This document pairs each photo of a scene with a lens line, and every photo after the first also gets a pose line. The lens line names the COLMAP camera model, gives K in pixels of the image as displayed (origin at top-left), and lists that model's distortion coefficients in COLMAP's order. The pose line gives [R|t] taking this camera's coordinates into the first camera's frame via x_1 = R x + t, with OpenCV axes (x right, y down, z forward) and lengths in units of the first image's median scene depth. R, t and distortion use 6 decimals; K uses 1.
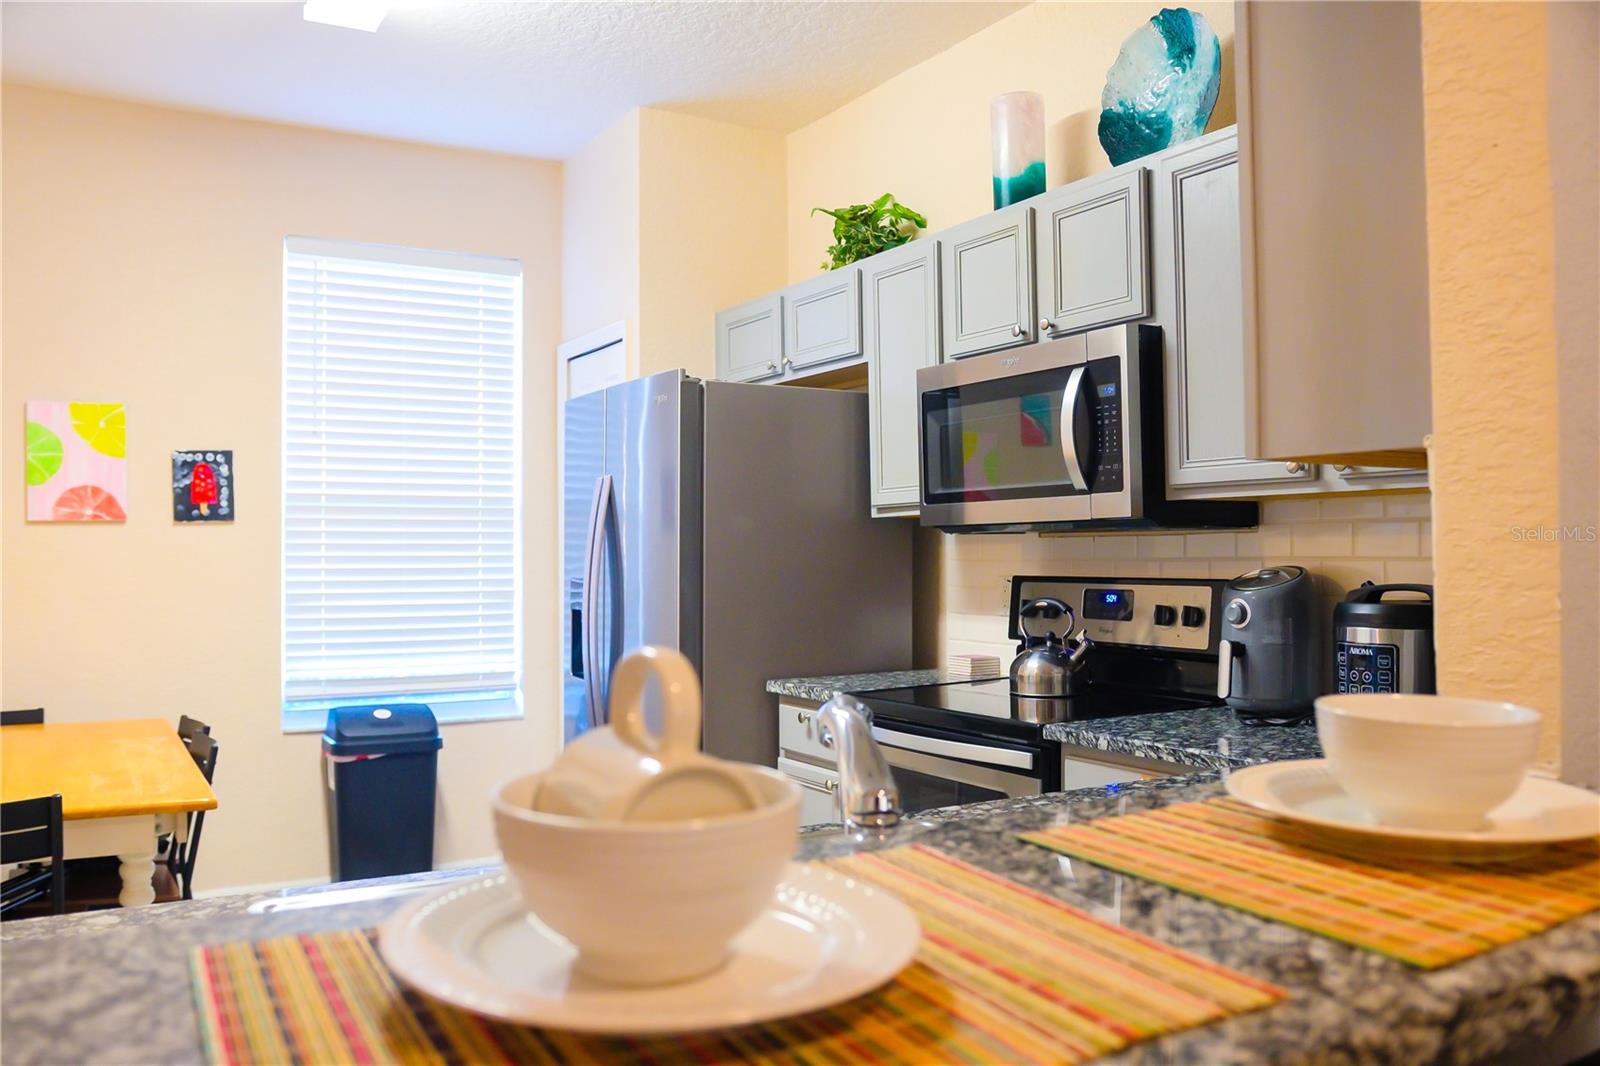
lens RADIAL K [[1290.6, 0, 796.9], [0, 1290.6, 502.3], [0, 0, 1]] dist [-0.030510, -0.003193]
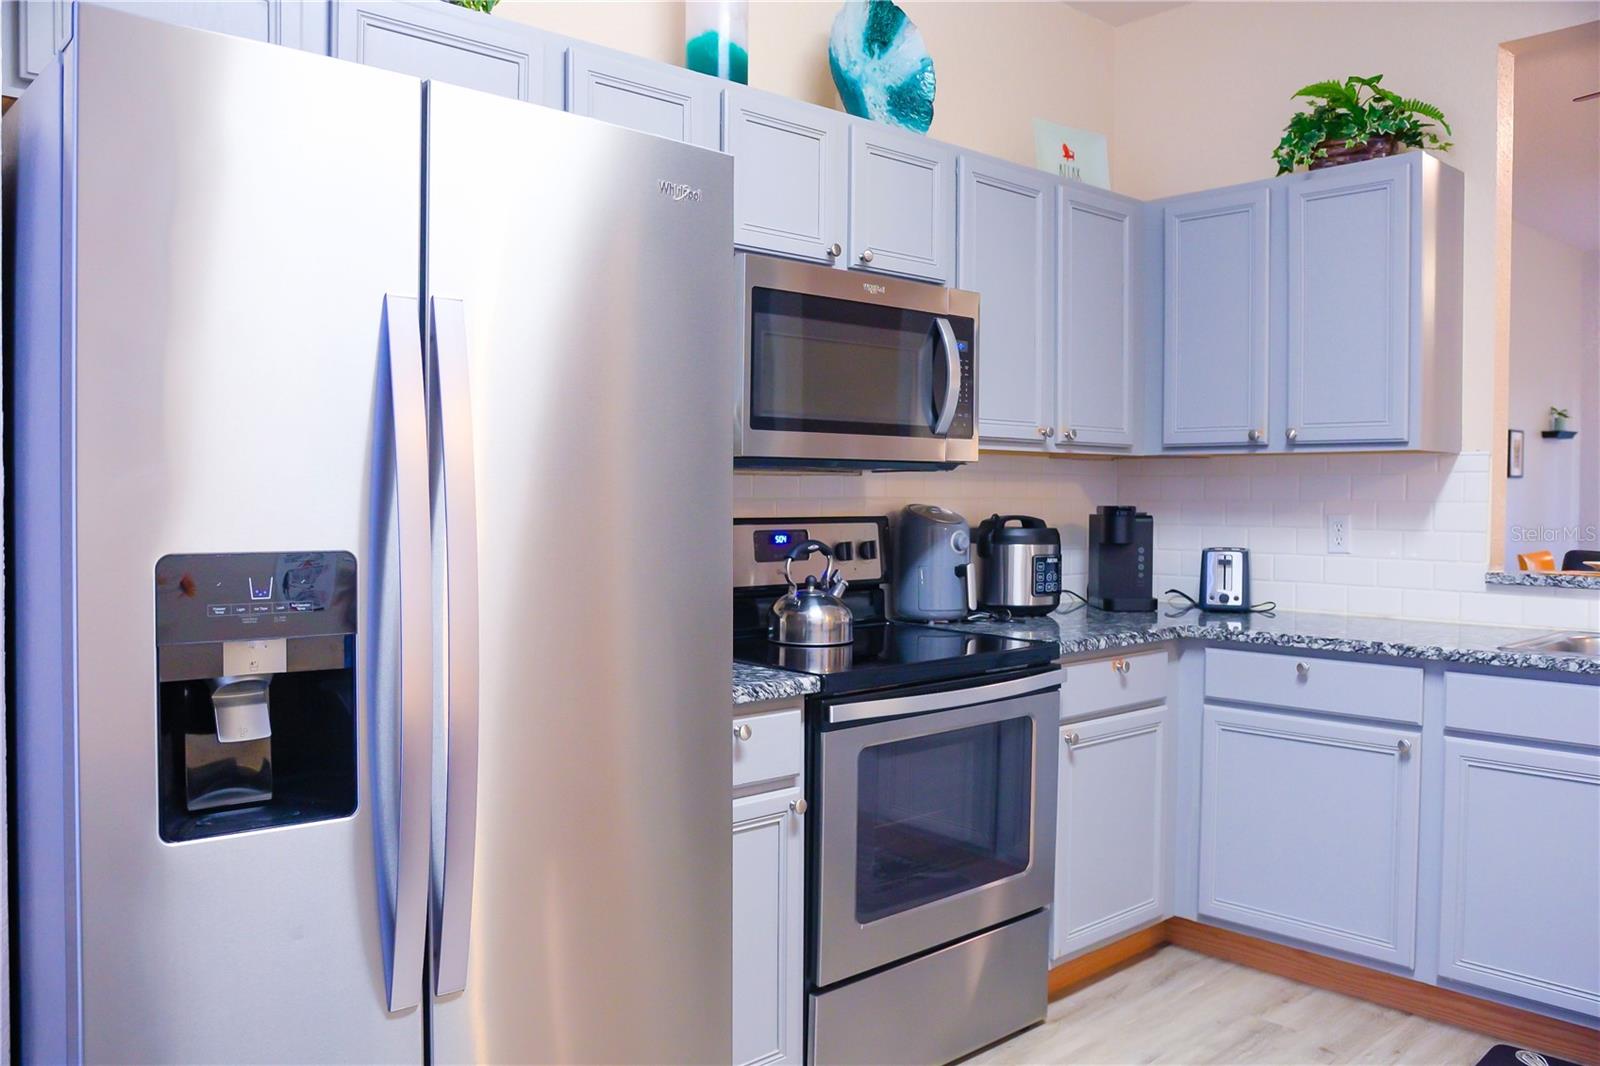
lens RADIAL K [[1282.3, 0, 794.7], [0, 1282.3, 525.8], [0, 0, 1]] dist [-0.089635, 0.085468]
pose [[-0.221530, -0.019323, 0.974962, -0.743149], [-0.042941, 0.999027, 0.010043, 0.057567], [-0.974208, -0.039640, -0.222144, 1.274927]]
